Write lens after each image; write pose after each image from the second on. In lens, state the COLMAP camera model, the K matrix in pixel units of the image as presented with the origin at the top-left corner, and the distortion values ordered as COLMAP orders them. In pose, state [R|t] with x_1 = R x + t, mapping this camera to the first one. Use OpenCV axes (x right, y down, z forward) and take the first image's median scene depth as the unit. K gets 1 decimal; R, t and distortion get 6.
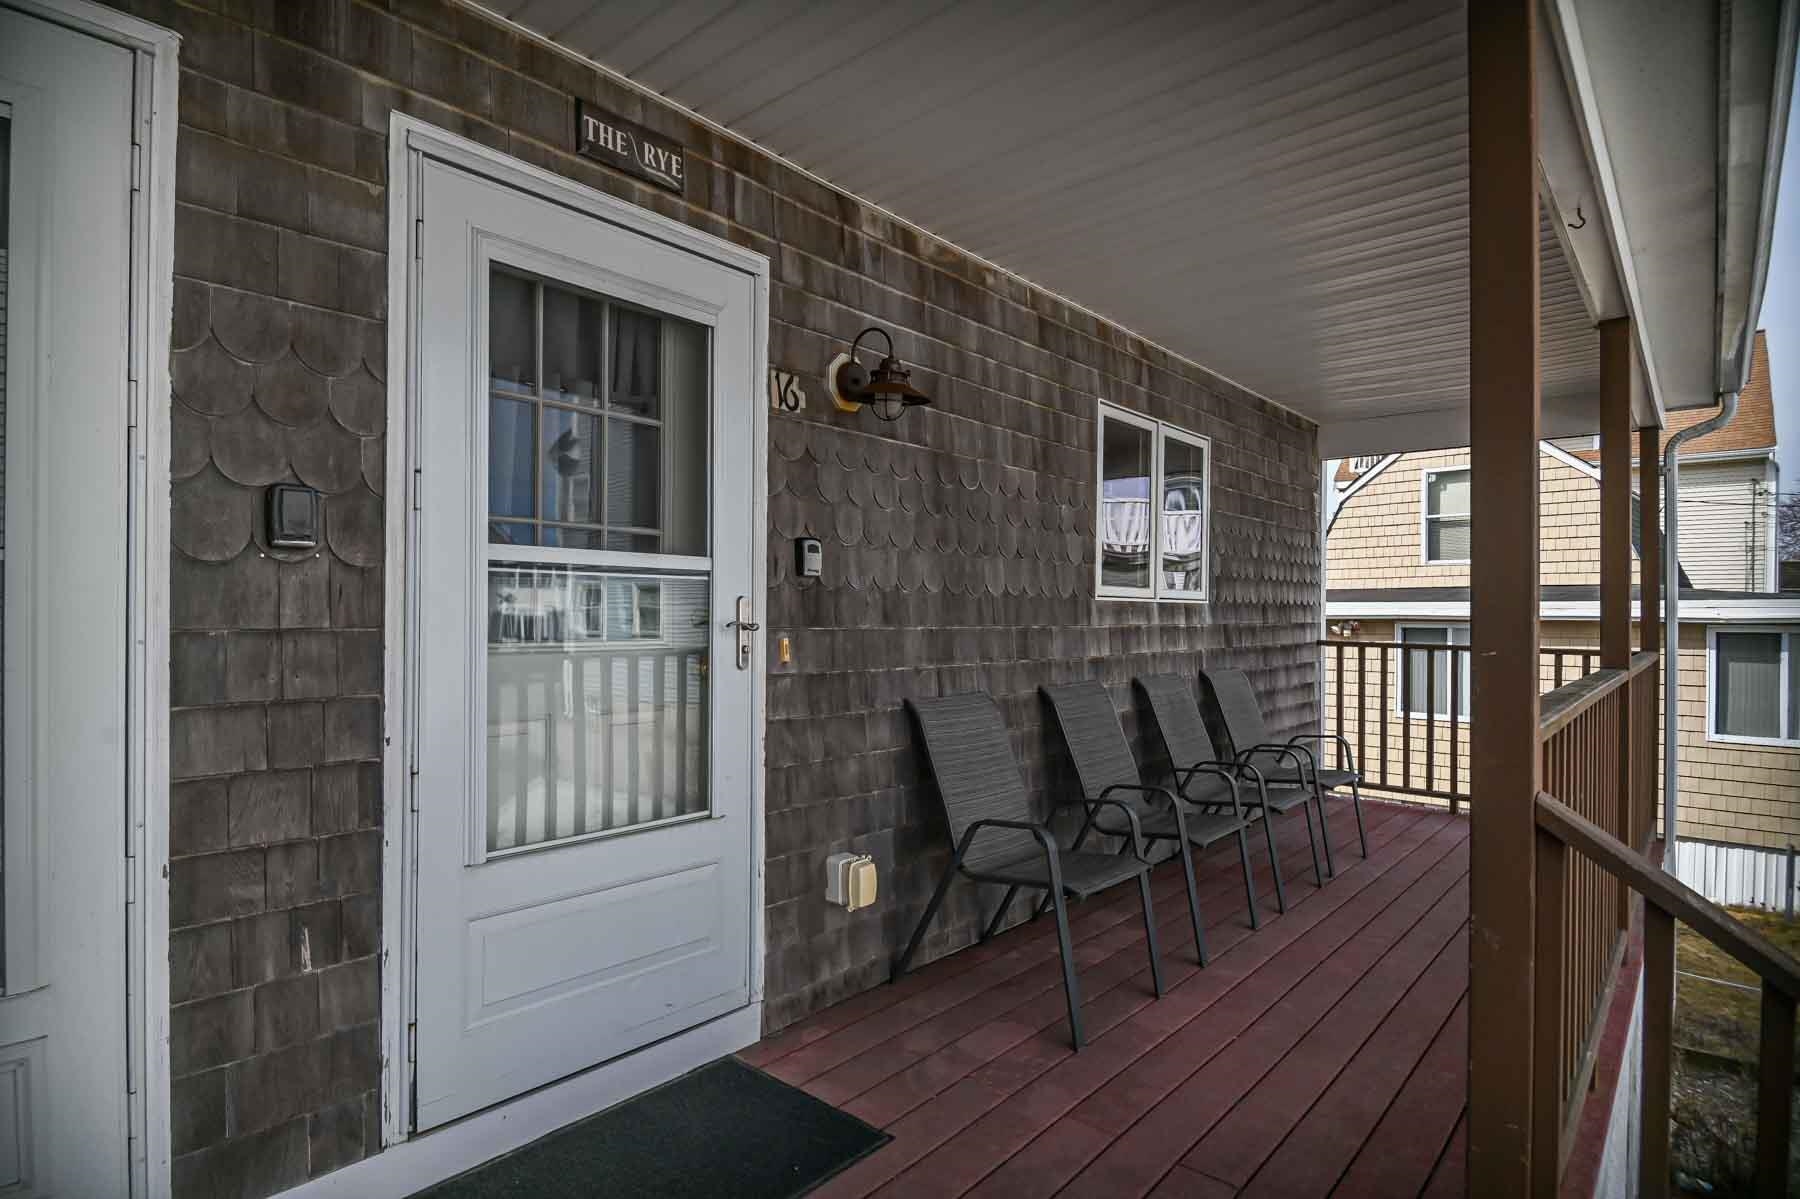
lens RADIAL K [[960.3, 0, 899.7], [0, 960.3, 604.4], [0, 0, 1]] dist [0.000549, -0.010985]
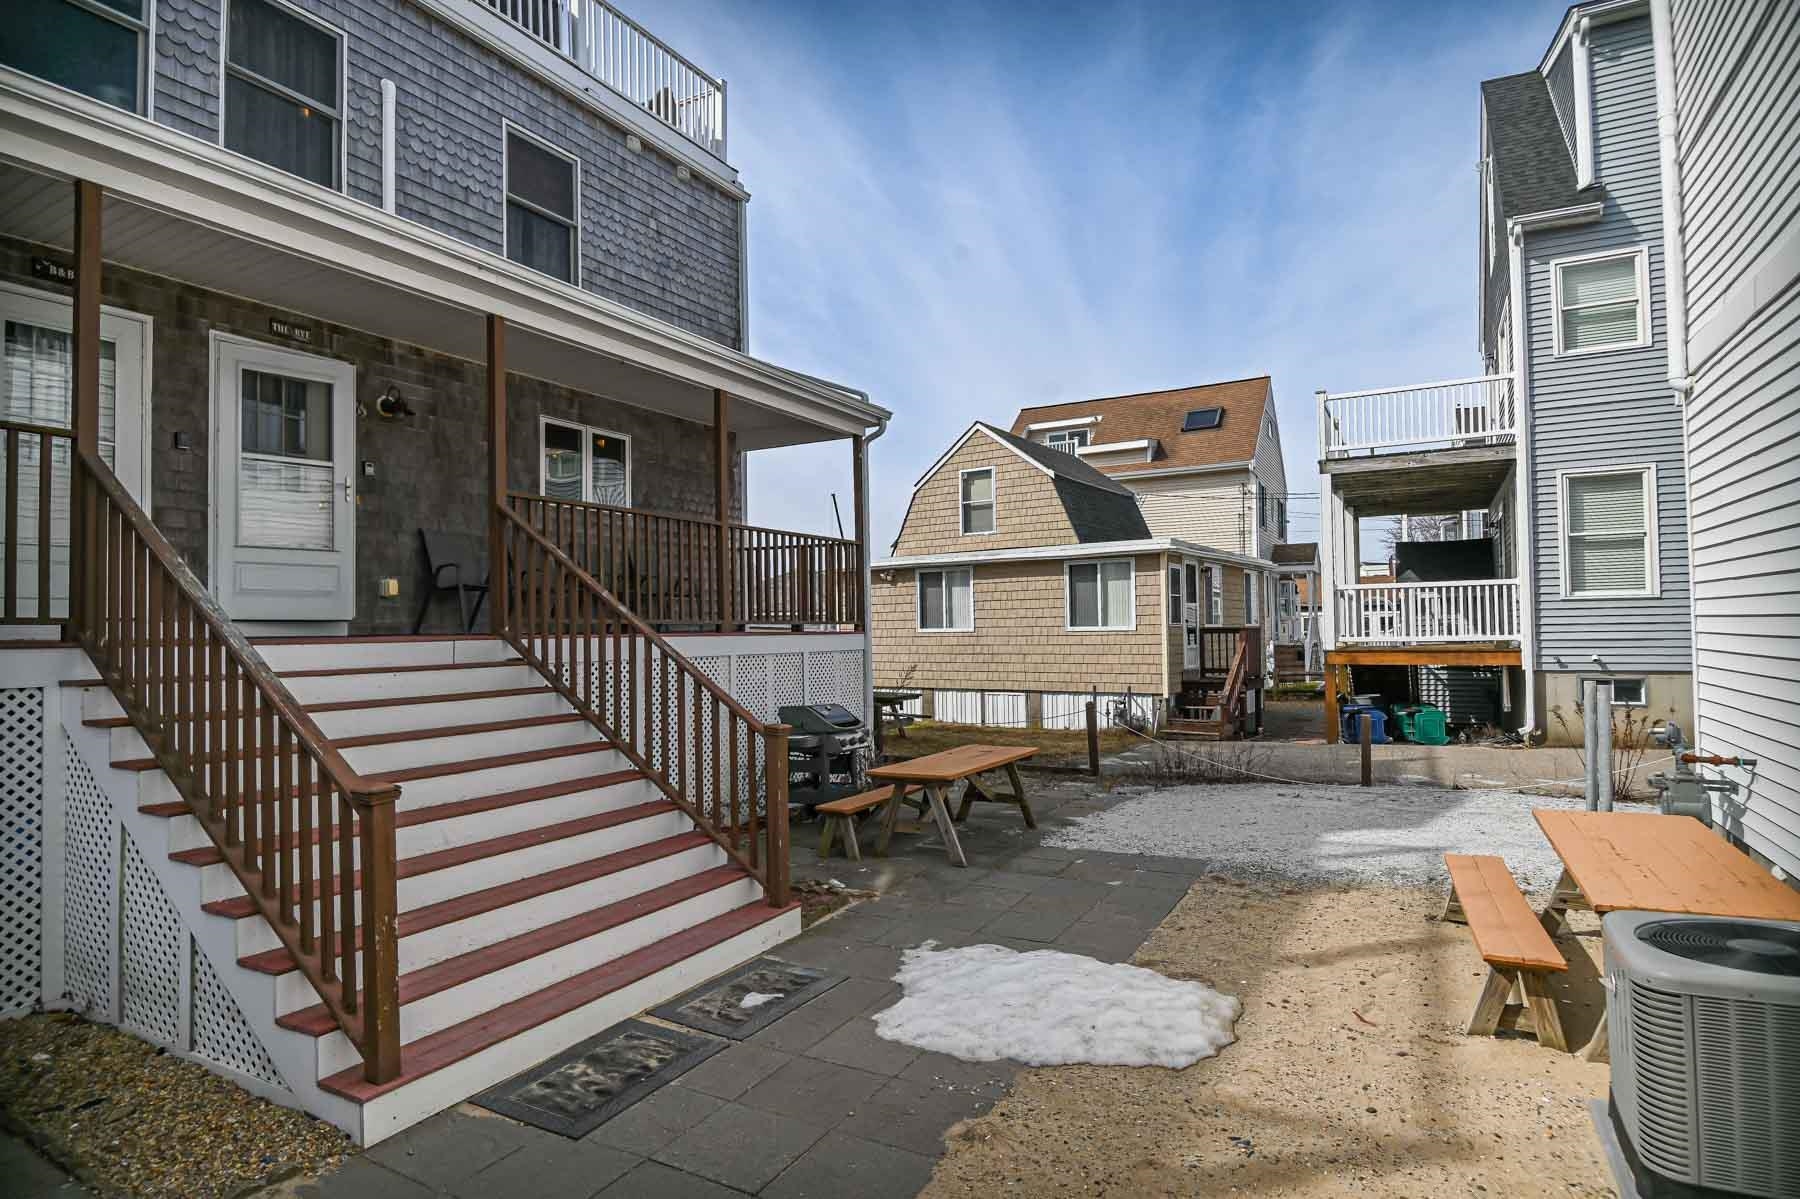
lens RADIAL K [[960.3, 0, 893.6], [0, 960.3, 605.8], [0, 0, 1]] dist [0.000549, -0.010985]
pose [[0.983191, -0.015892, 0.181886, 0.866474], [0.019098, 0.999691, -0.015888, 0.410736], [-0.181577, 0.019095, 0.983191, -1.950937]]
